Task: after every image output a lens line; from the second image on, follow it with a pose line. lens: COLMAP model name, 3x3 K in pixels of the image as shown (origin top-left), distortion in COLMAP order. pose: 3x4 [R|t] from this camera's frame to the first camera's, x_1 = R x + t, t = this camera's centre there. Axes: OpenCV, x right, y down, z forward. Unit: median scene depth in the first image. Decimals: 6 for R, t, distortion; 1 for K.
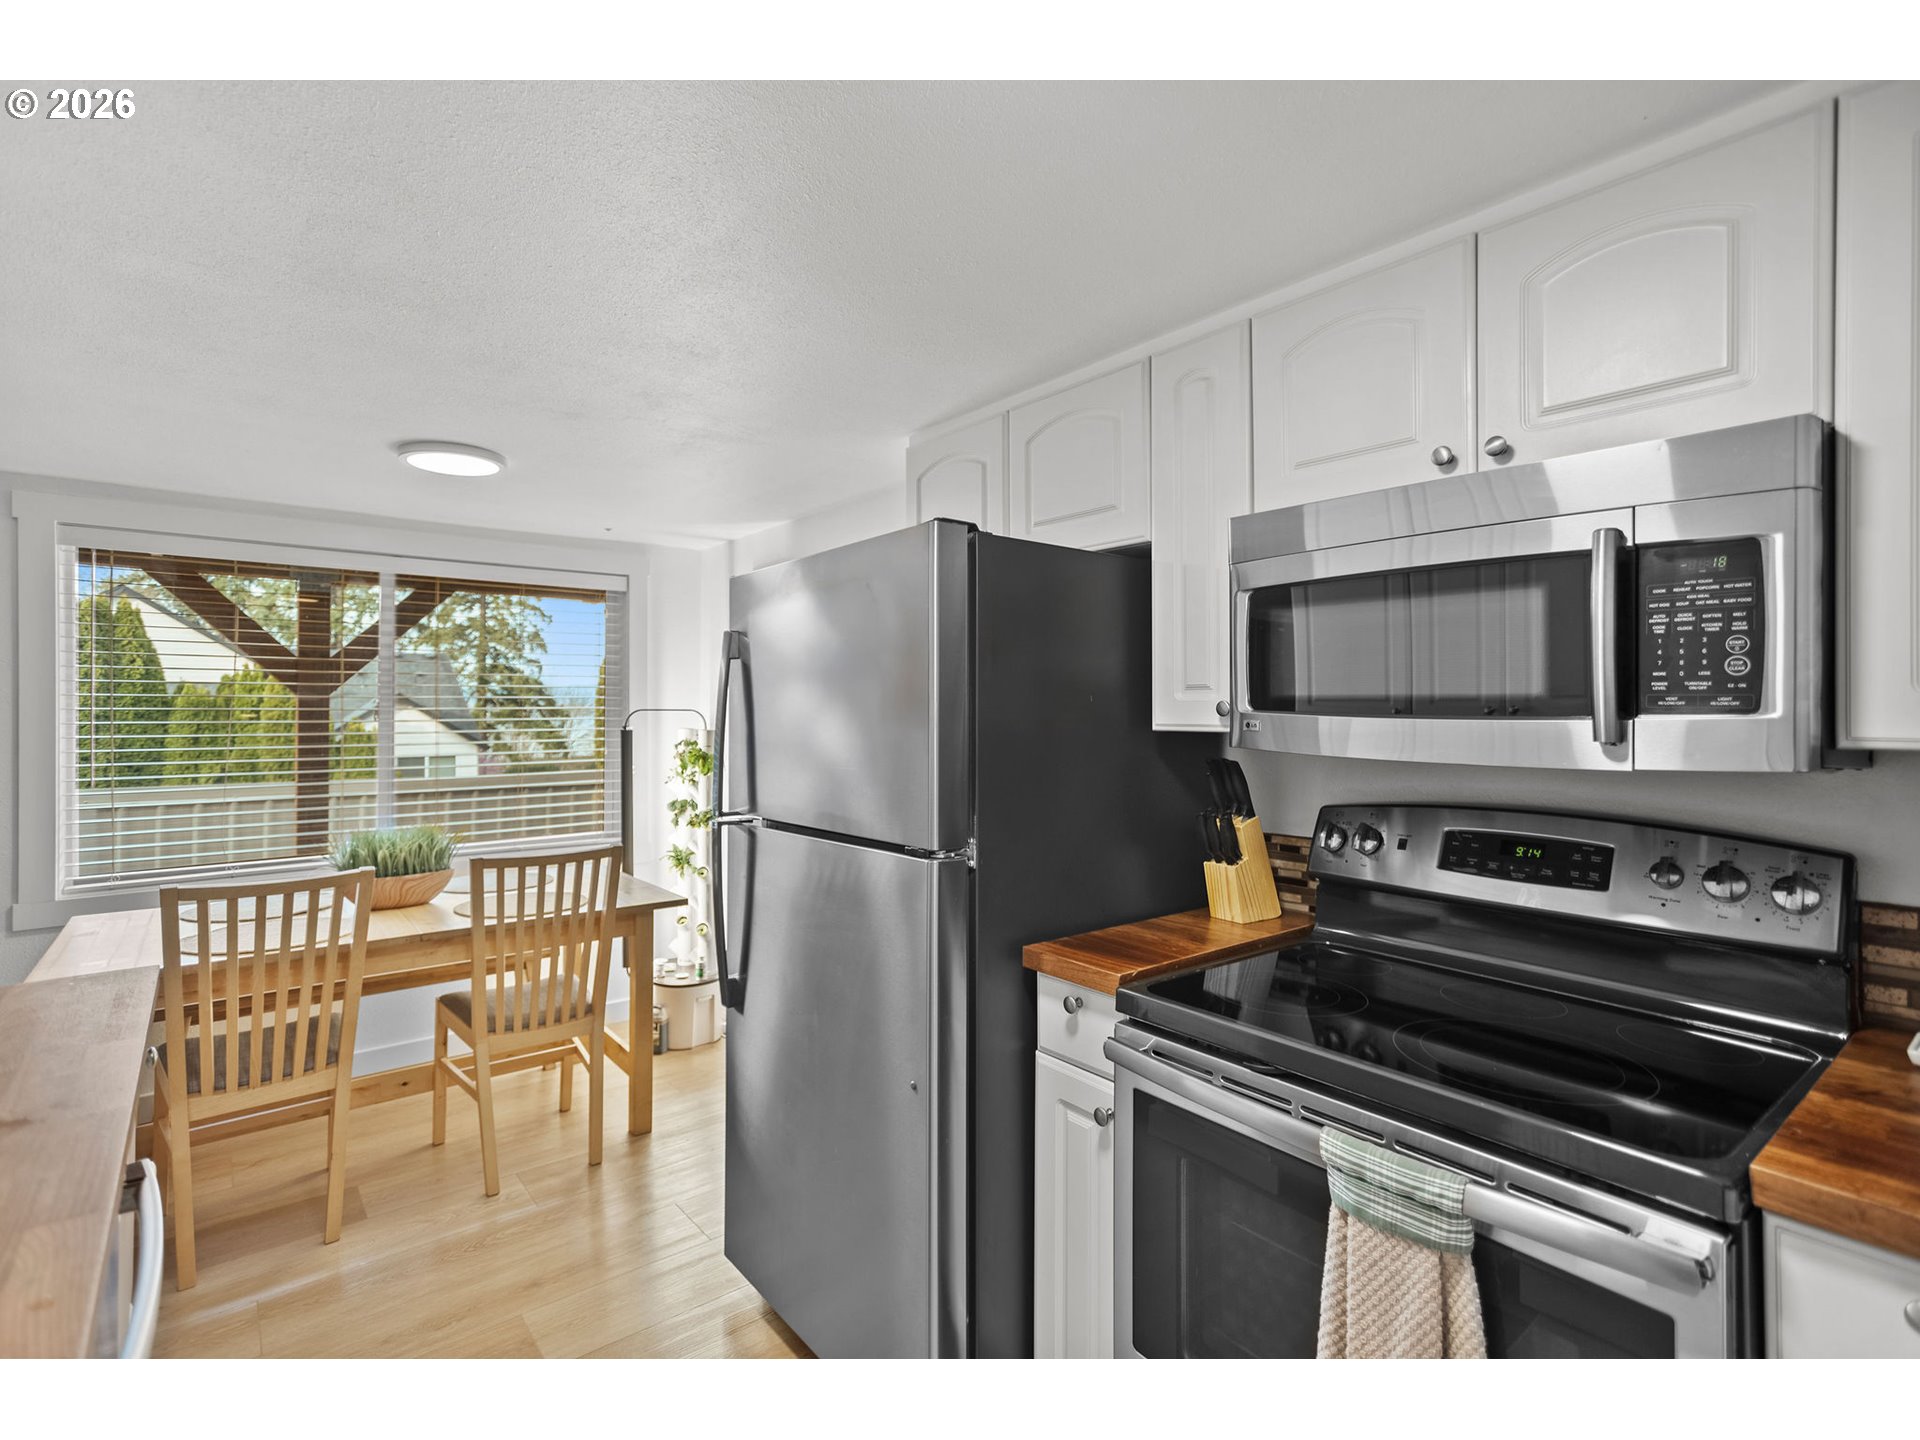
lens RADIAL K [[927.4, 0, 946.6], [0, 927.4, 693.4], [0, 0, 1]] dist [-0.008010, 0.010889]
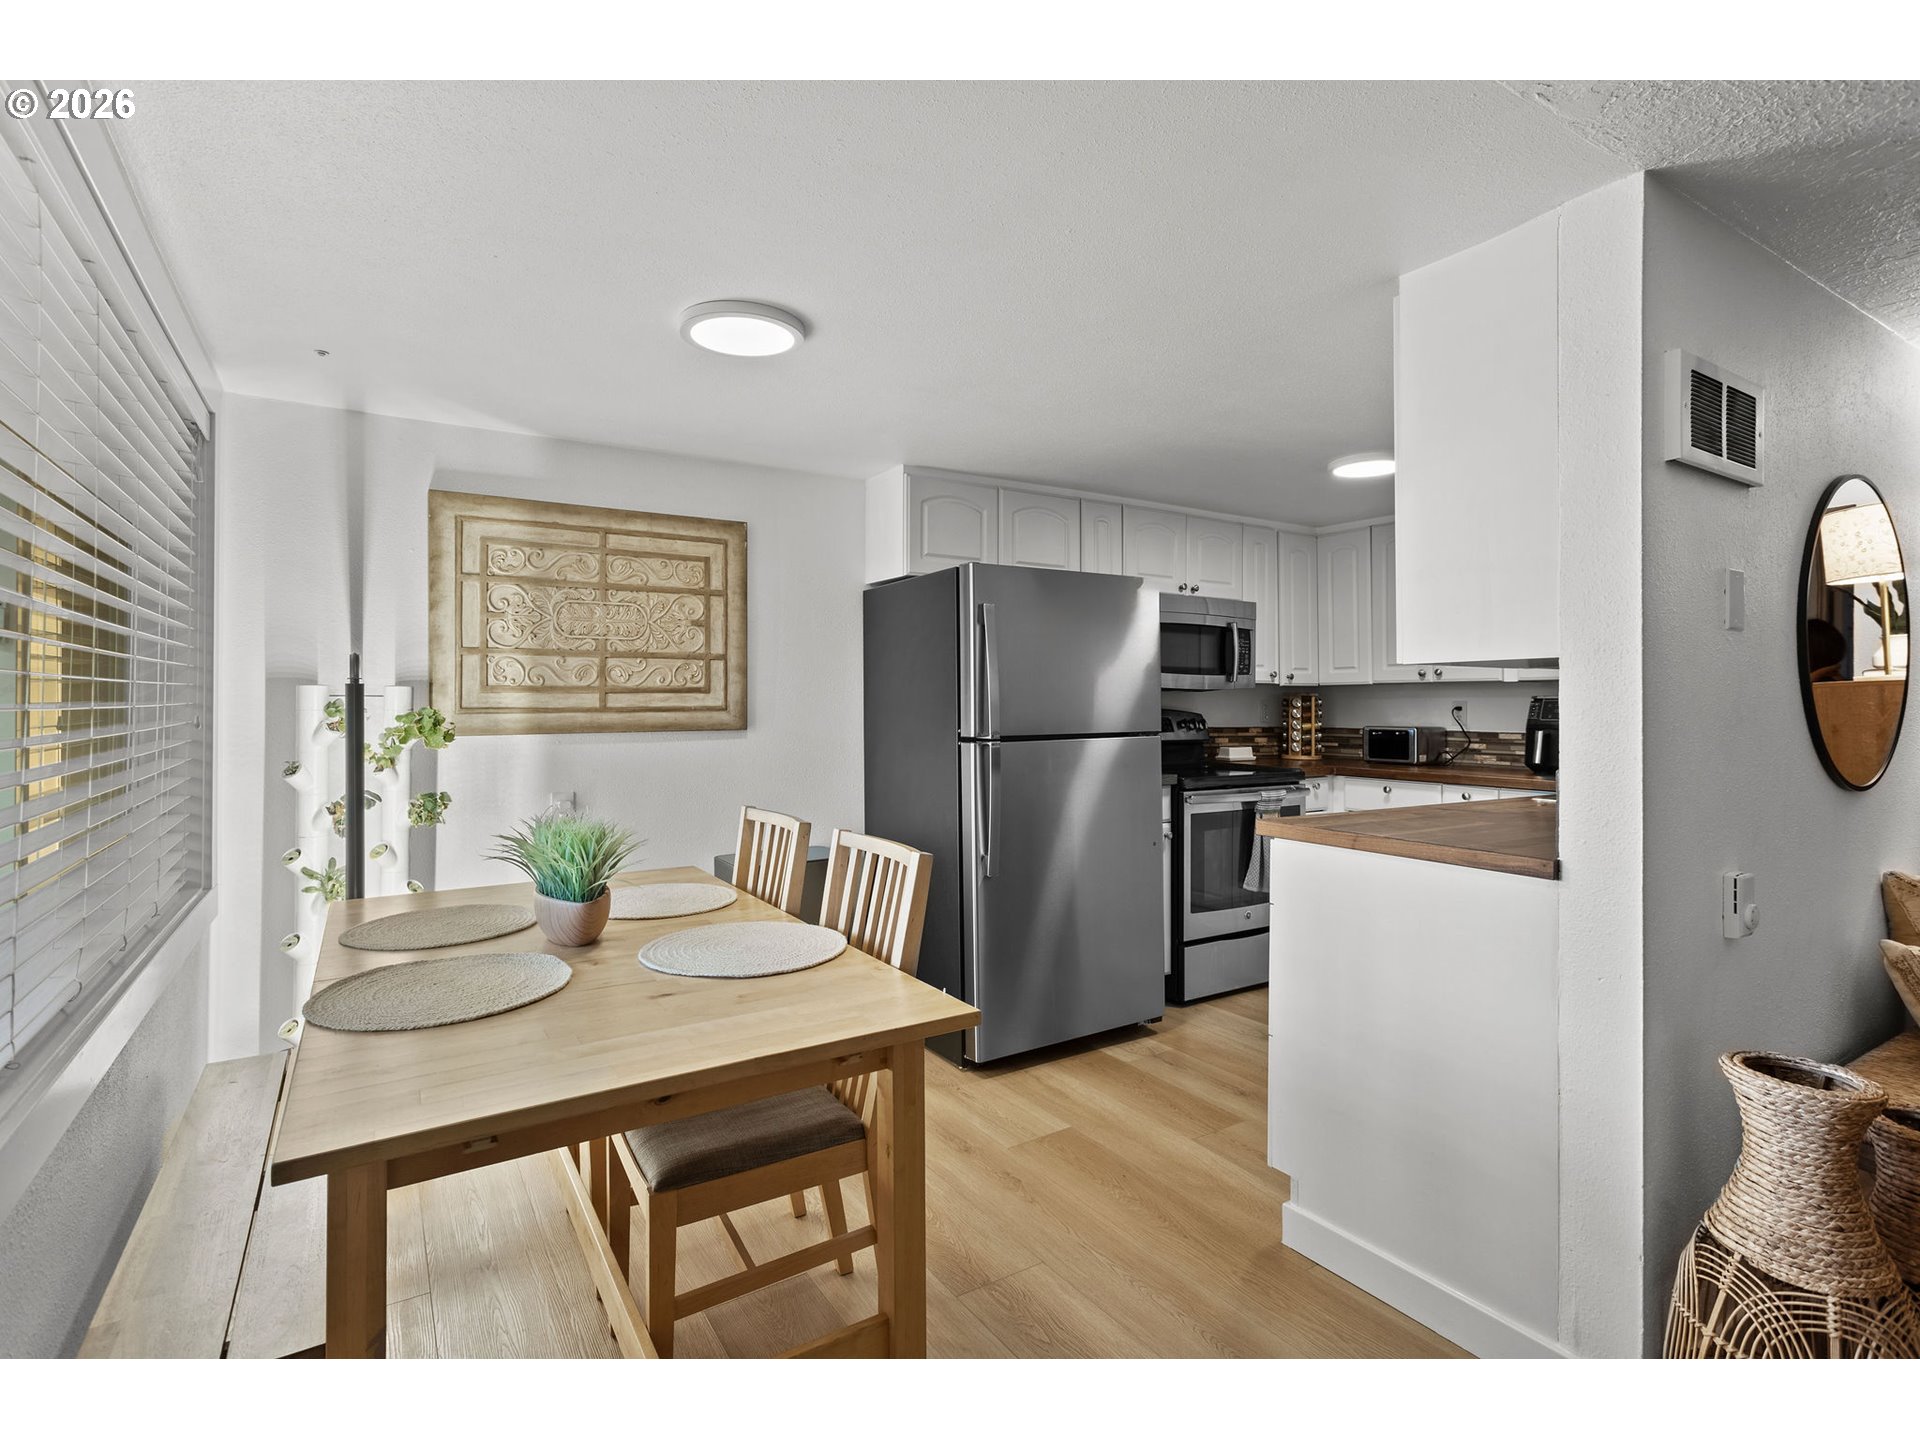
lens RADIAL K [[927.4, 0, 954.4], [0, 927.4, 697.6], [0, 0, 1]] dist [-0.008010, 0.010889]
pose [[0.106183, 0.003660, 0.994340, -1.175804], [-0.016303, 0.999865, -0.001940, 0.055154], [-0.994213, -0.016005, 0.106228, 0.665111]]
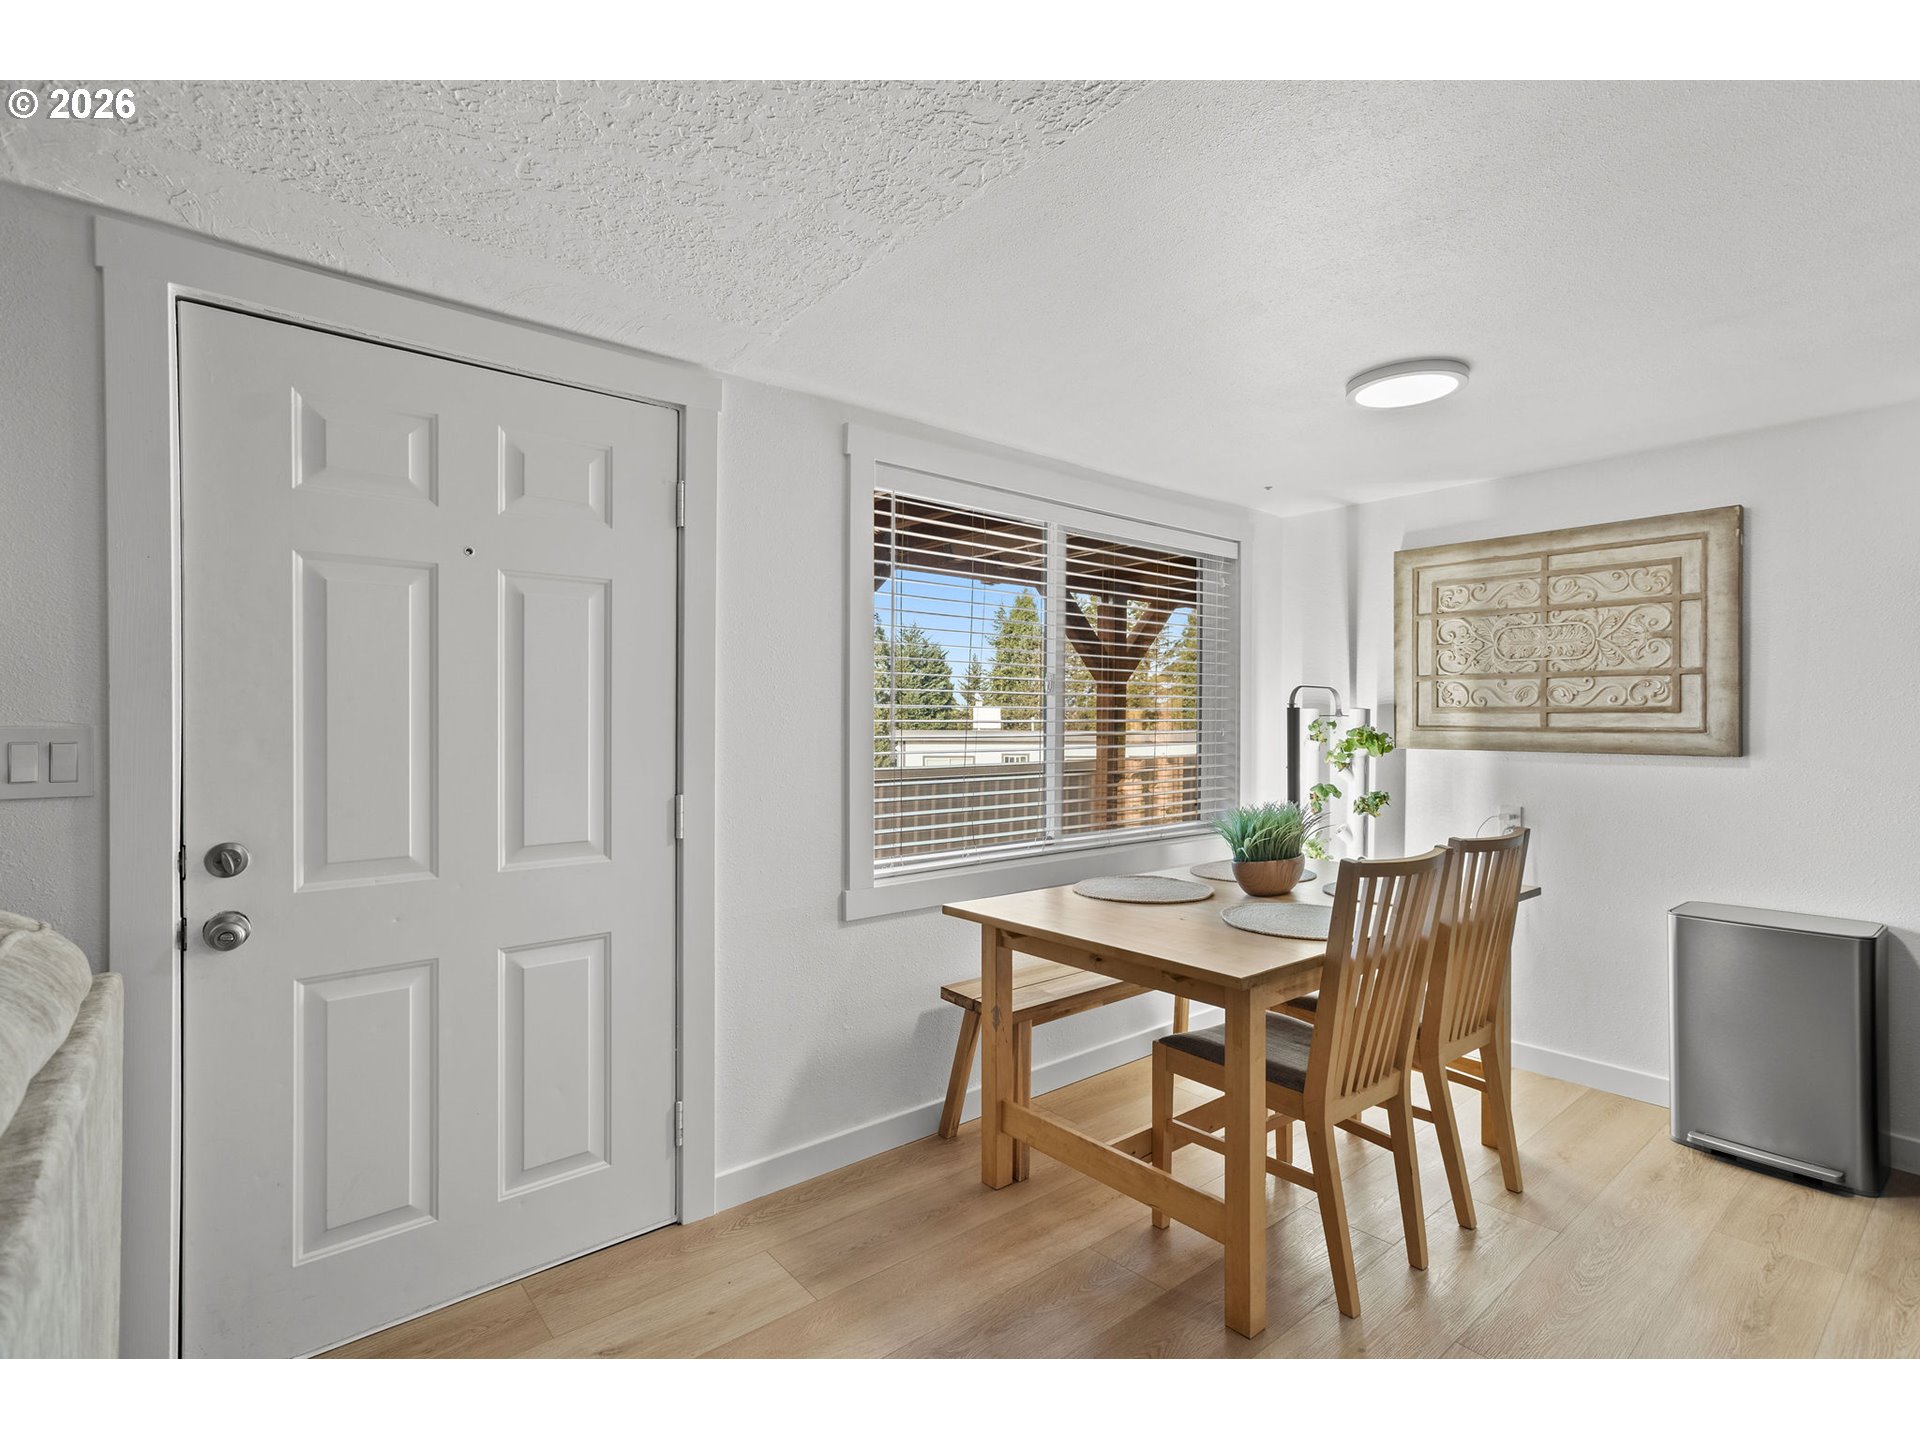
lens RADIAL K [[927.4, 0, 940.1], [0, 927.4, 715.9], [0, 0, 1]] dist [-0.008010, 0.010889]
pose [[0.999756, 0.005534, 0.021407, -0.899439], [-0.005848, 0.999876, 0.014616, 0.046150], [-0.021324, -0.014738, 0.999664, 0.119396]]
